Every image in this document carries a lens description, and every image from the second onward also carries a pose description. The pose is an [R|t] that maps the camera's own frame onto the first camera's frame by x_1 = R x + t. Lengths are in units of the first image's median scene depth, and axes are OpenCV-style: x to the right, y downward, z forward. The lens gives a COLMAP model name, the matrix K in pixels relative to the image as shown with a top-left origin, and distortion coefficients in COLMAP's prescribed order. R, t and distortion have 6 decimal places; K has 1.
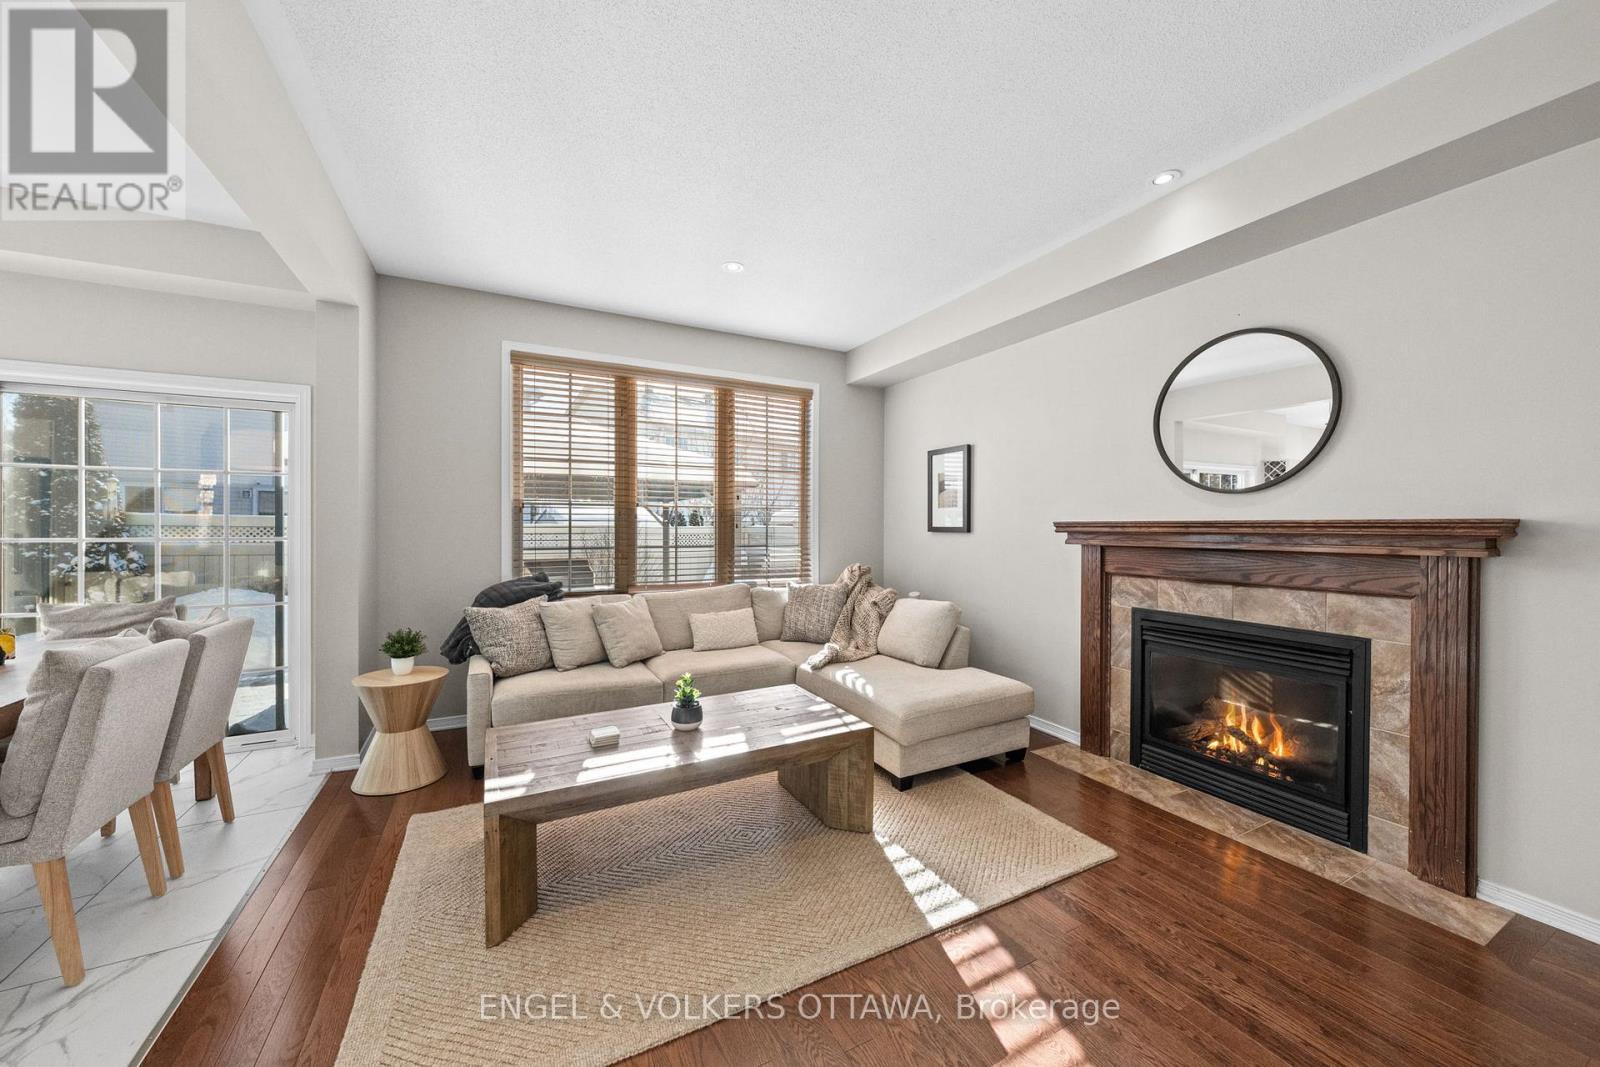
lens RADIAL K [[571.2, 0, 794.9], [0, 571.2, 530.0], [0, 0, 1]] dist [-0.003163, -0.000038]
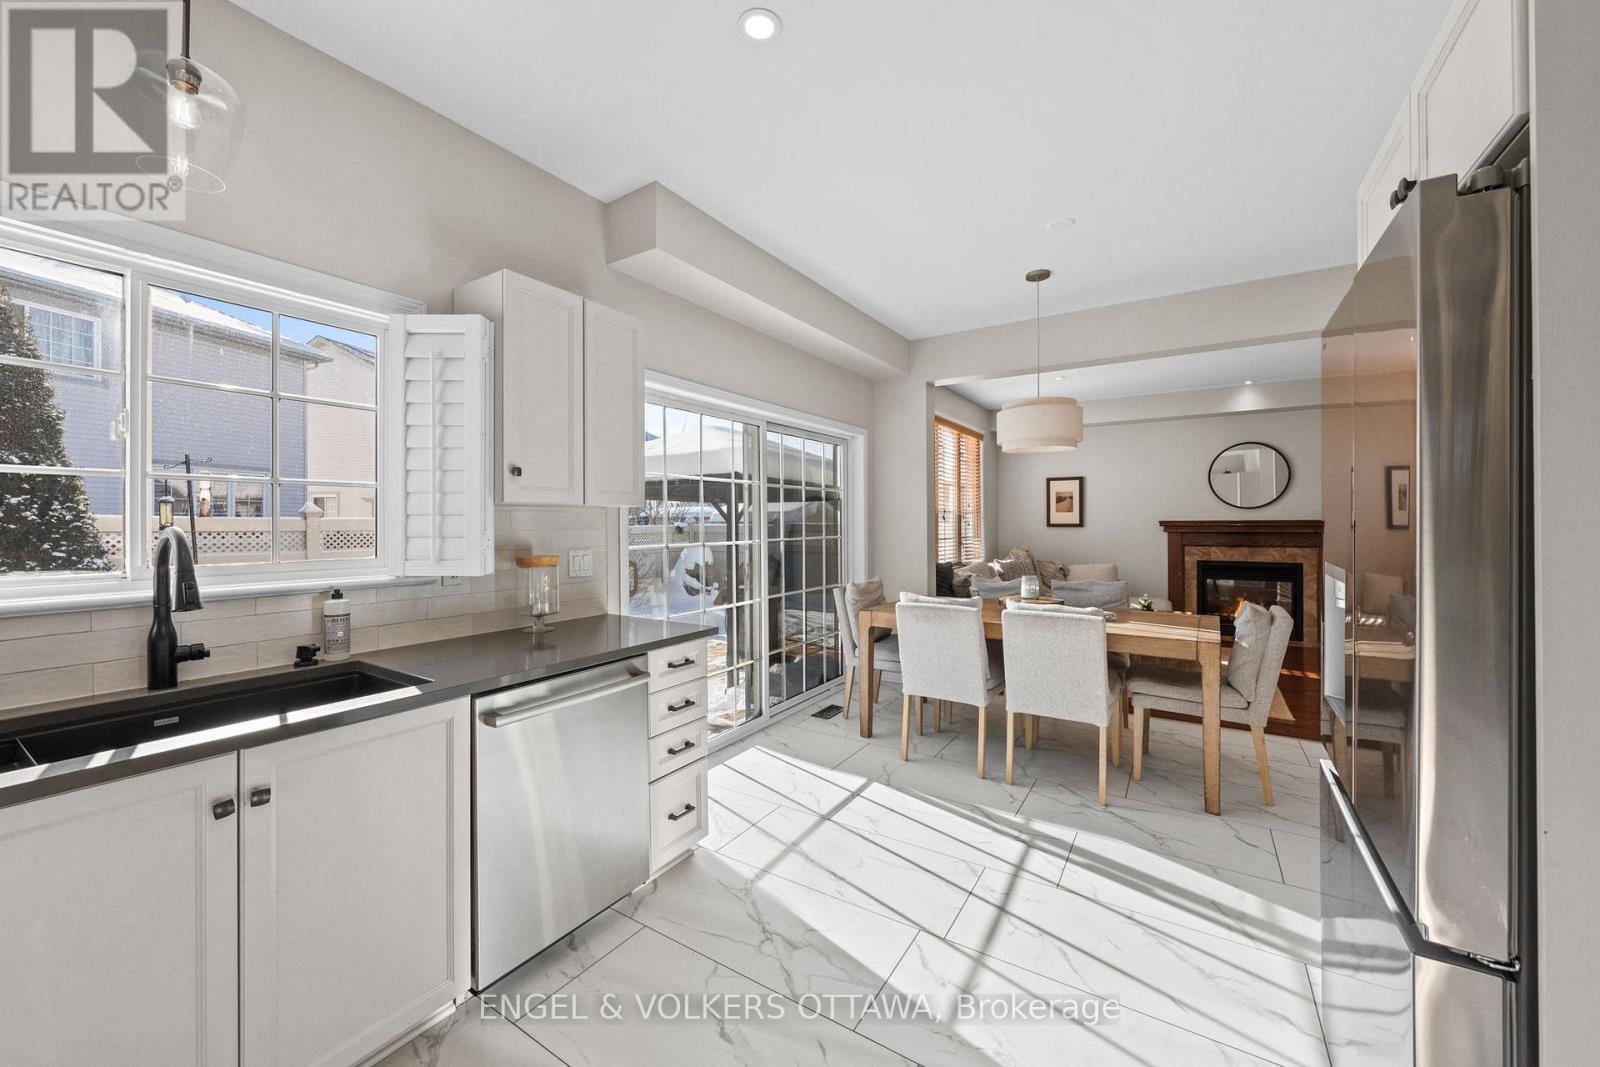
lens RADIAL K [[602.8, 0, 804.6], [0, 602.8, 525.5], [0, 0, 1]] dist [-0.000546, -0.000005]
pose [[0.860537, -0.002607, 0.509382, -1.850794], [0.005536, 0.999976, -0.004234, 0.004667], [-0.509358, 0.006463, 0.860530, -0.212438]]
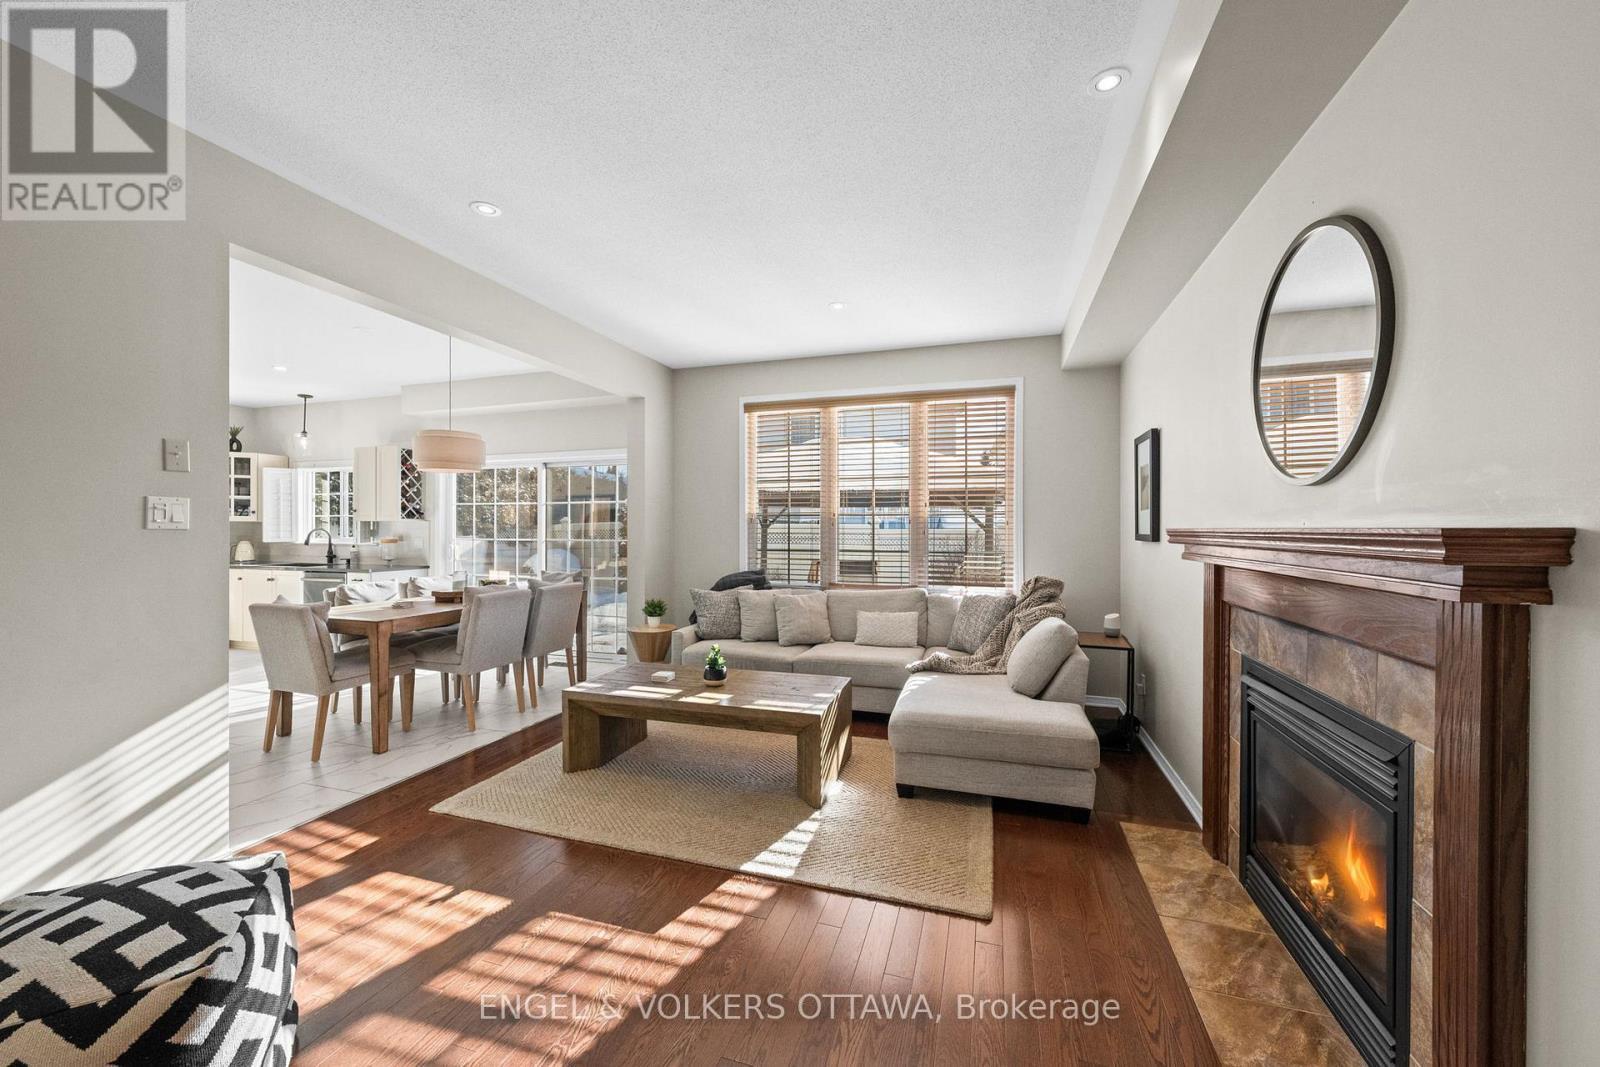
lens RADIAL K [[595.1, 0, 802.9], [0, 595.1, 532.6], [0, 0, 1]] dist [-0.001171, 0.000029]
pose [[0.708145, 0.000954, -0.706066, 0.718676], [-0.002565, 0.999996, -0.001222, -0.007911], [0.706062, 0.002676, 0.708145, 0.117048]]
